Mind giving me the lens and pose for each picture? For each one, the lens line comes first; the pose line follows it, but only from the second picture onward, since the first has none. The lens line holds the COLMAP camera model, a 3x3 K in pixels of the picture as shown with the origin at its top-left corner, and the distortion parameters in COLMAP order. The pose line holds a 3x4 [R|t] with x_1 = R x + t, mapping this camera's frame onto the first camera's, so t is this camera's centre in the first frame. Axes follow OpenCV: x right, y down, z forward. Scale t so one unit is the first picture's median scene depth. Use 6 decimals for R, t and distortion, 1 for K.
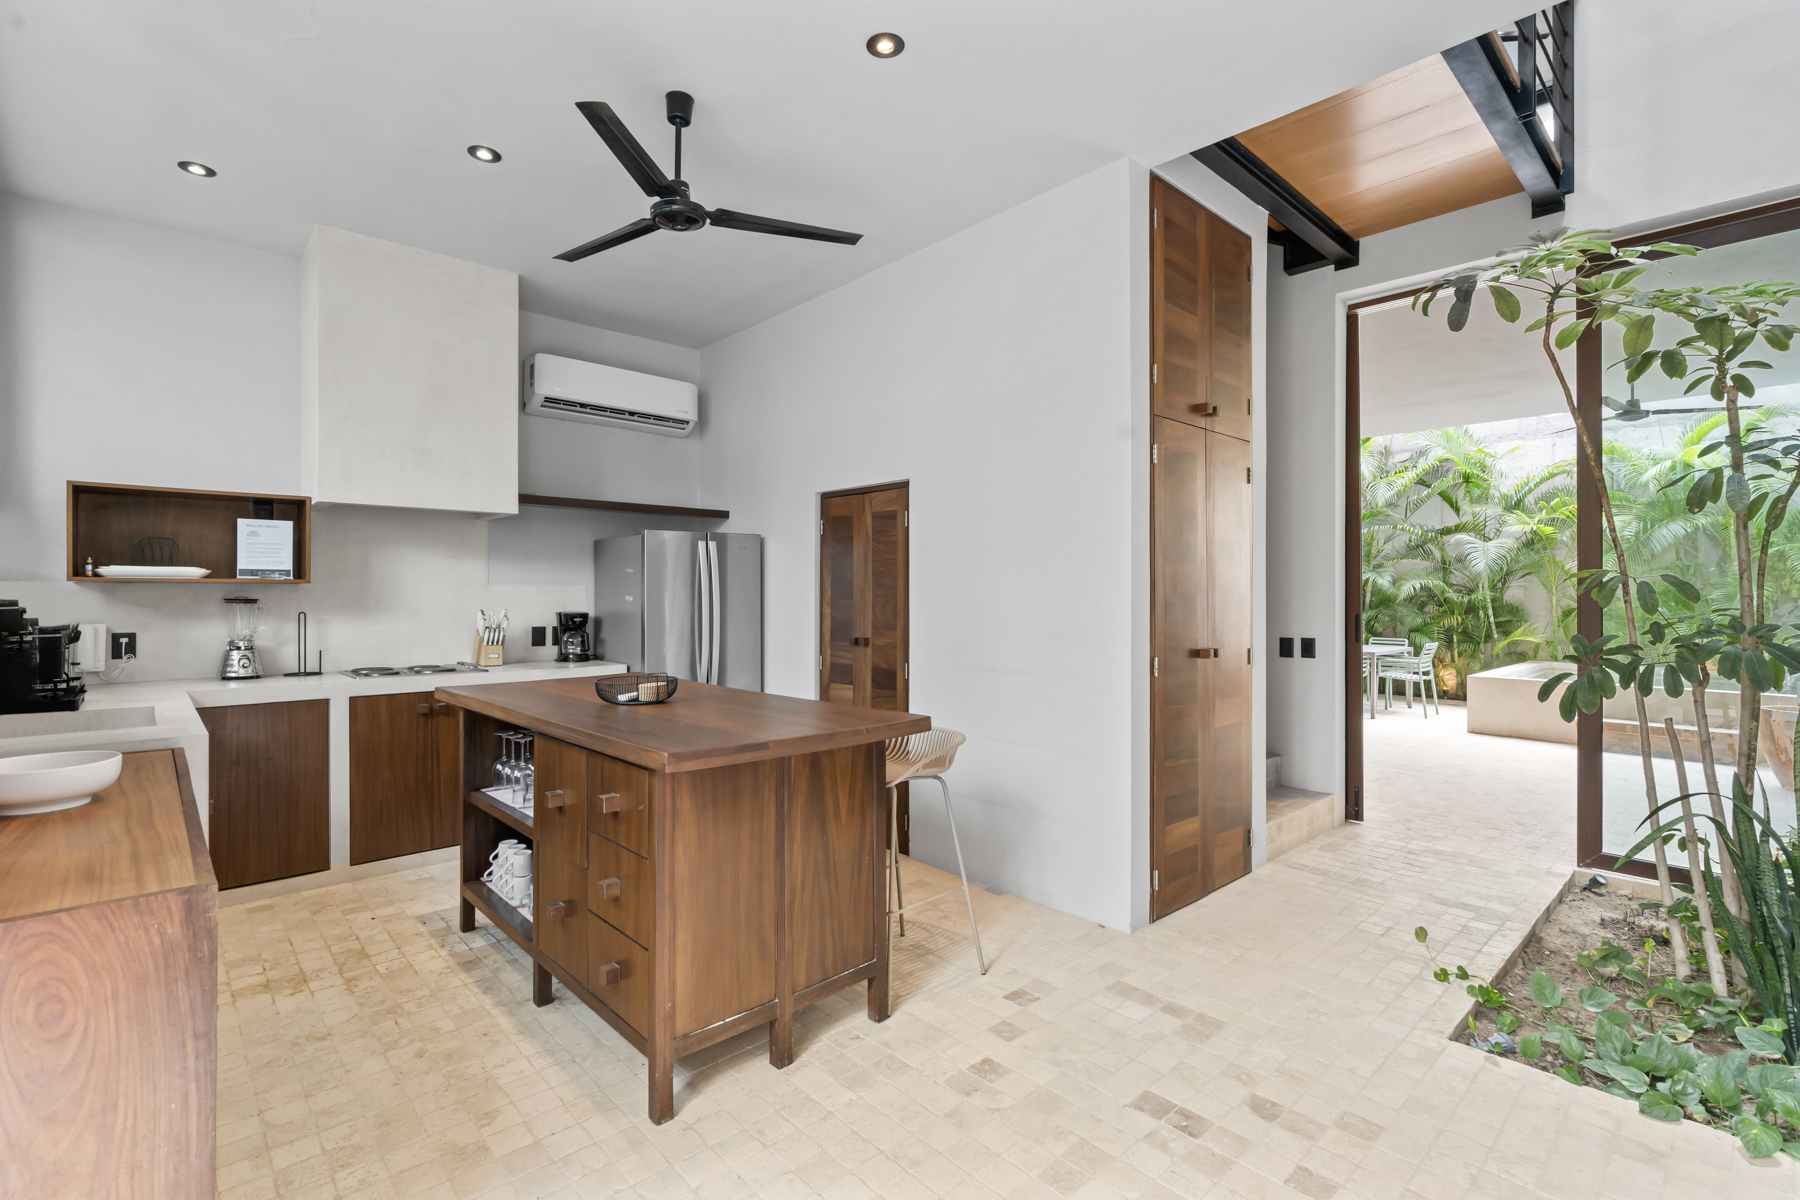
lens RADIAL K [[827.6, 0, 892.5], [0, 827.6, 593.2], [0, 0, 1]] dist [0.024754, 0.000073]
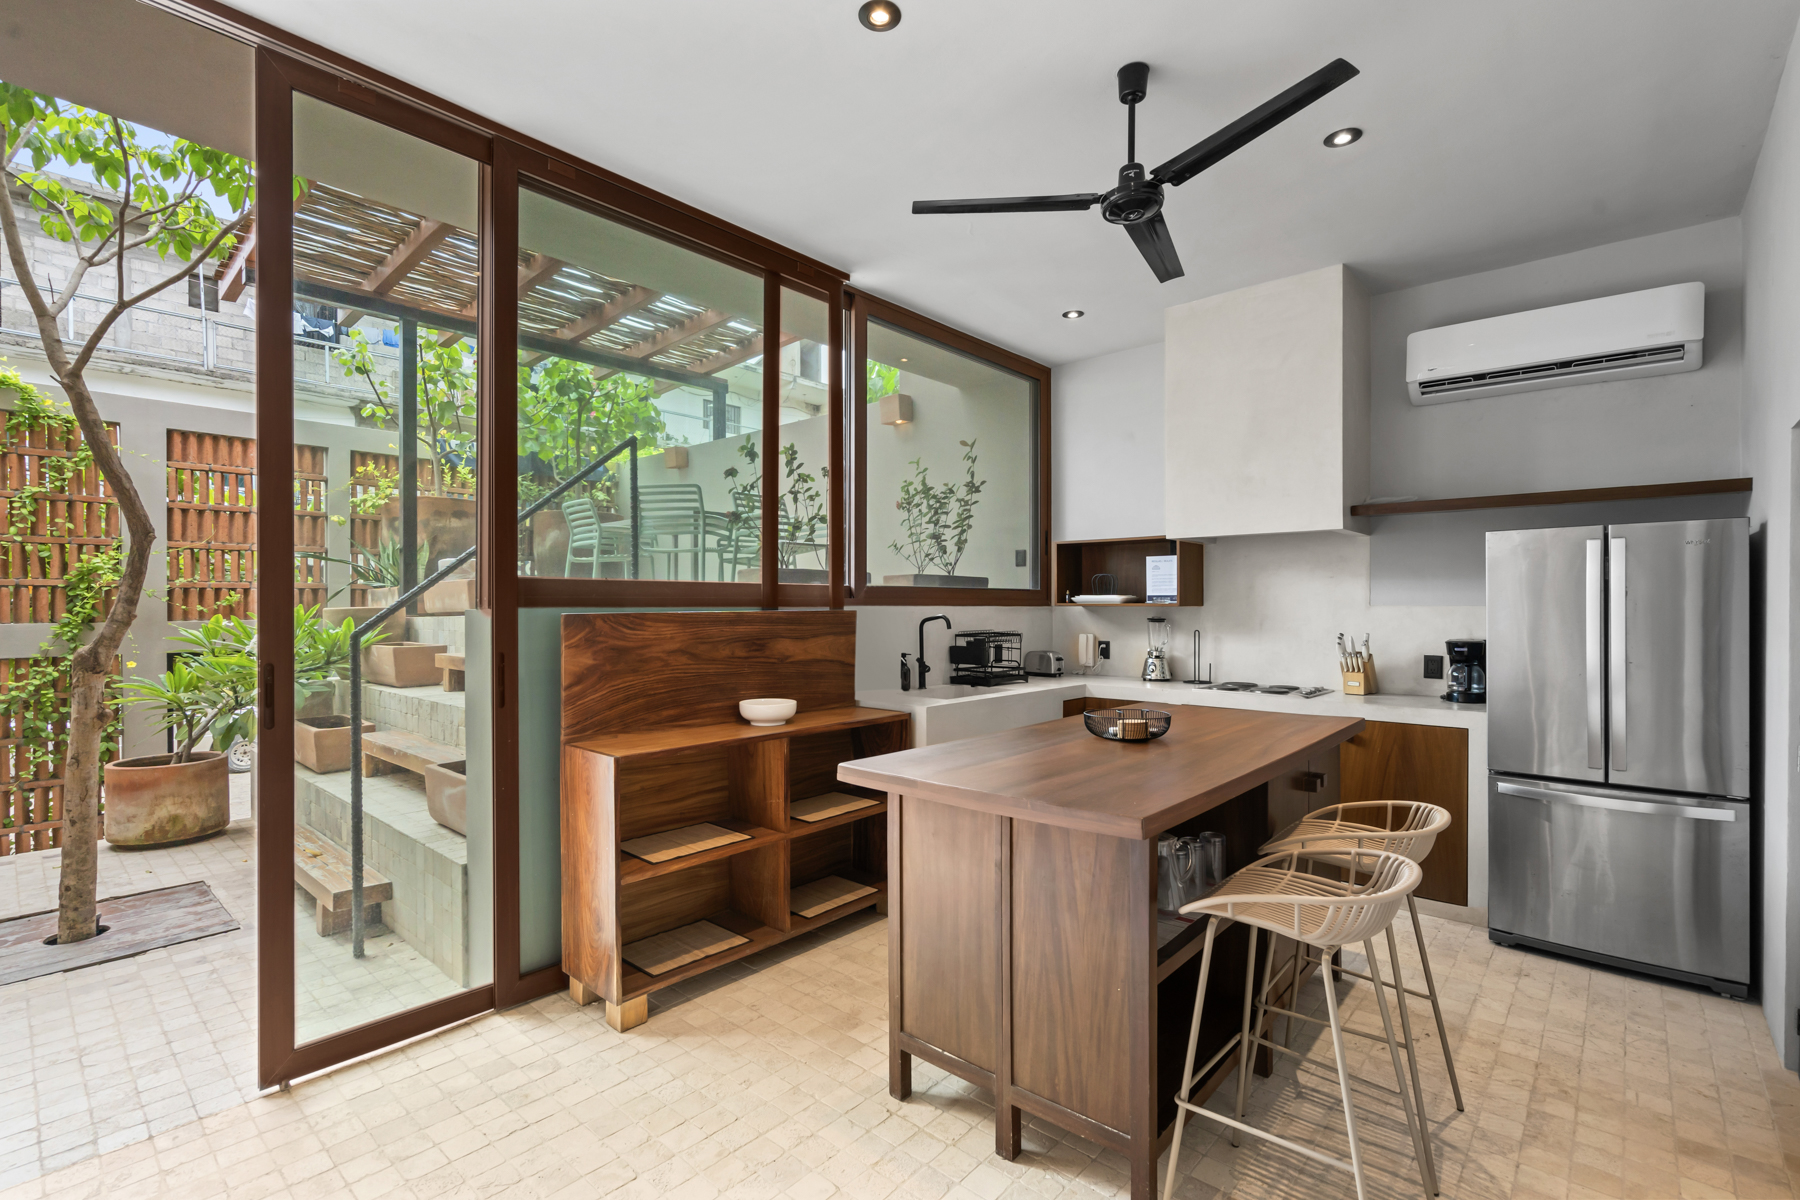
lens RADIAL K [[827.6, 0, 905.1], [0, 827.6, 608.2], [0, 0, 1]] dist [0.024754, 0.000073]
pose [[0.126301, 0.002106, -0.991990, 0.446428], [-0.001476, 0.999997, 0.001935, -0.011025], [0.991991, 0.001220, 0.126304, 0.475261]]
